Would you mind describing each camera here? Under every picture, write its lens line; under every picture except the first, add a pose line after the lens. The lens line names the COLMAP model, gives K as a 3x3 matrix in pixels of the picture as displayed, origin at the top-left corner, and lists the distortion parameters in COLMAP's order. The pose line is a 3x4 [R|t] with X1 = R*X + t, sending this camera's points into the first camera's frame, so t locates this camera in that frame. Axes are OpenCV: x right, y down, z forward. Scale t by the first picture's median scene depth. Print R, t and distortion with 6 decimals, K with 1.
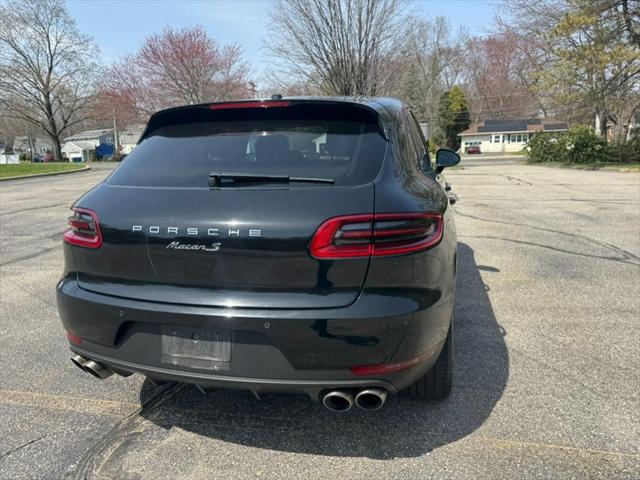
lens RADIAL K [[459.9, 0, 318.3], [0, 459.9, 242.4], [0, 0, 1]] dist [0.014430, -0.014094]
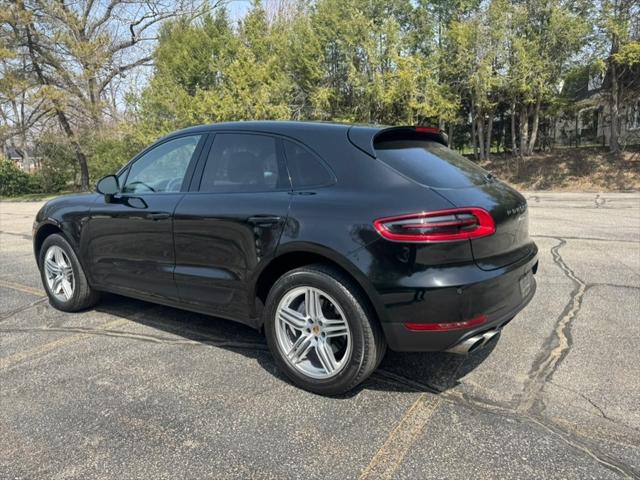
lens RADIAL K [[452.6, 0, 321.8], [0, 452.6, 238.4], [0, 0, 1]] dist [0.034093, -0.043861]
pose [[0.329198, -0.138306, 0.934077, -1.575181], [0.211564, 0.974870, 0.069784, -0.142055], [-0.920255, 0.174644, 0.350186, 0.868495]]
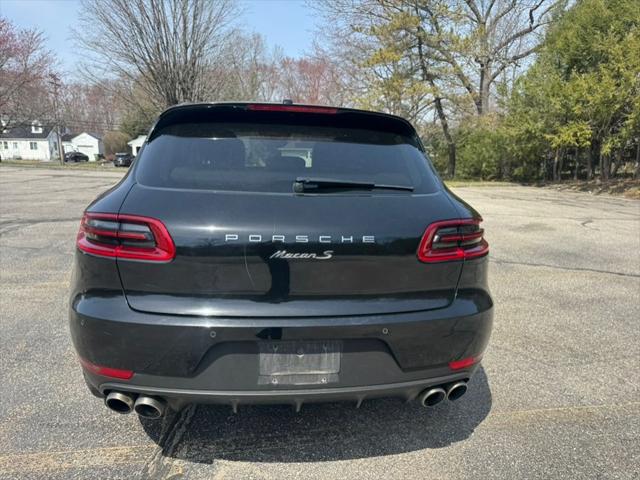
lens RADIAL K [[456.5, 0, 322.1], [0, 456.5, 240.0], [0, 0, 1]] dist [0.014780, -0.015639]
pose [[0.922769, -0.022162, 0.384715, -0.468144], [0.031380, 0.999351, -0.017698, -0.003139], [-0.384073, 0.028404, 0.922866, 0.094367]]
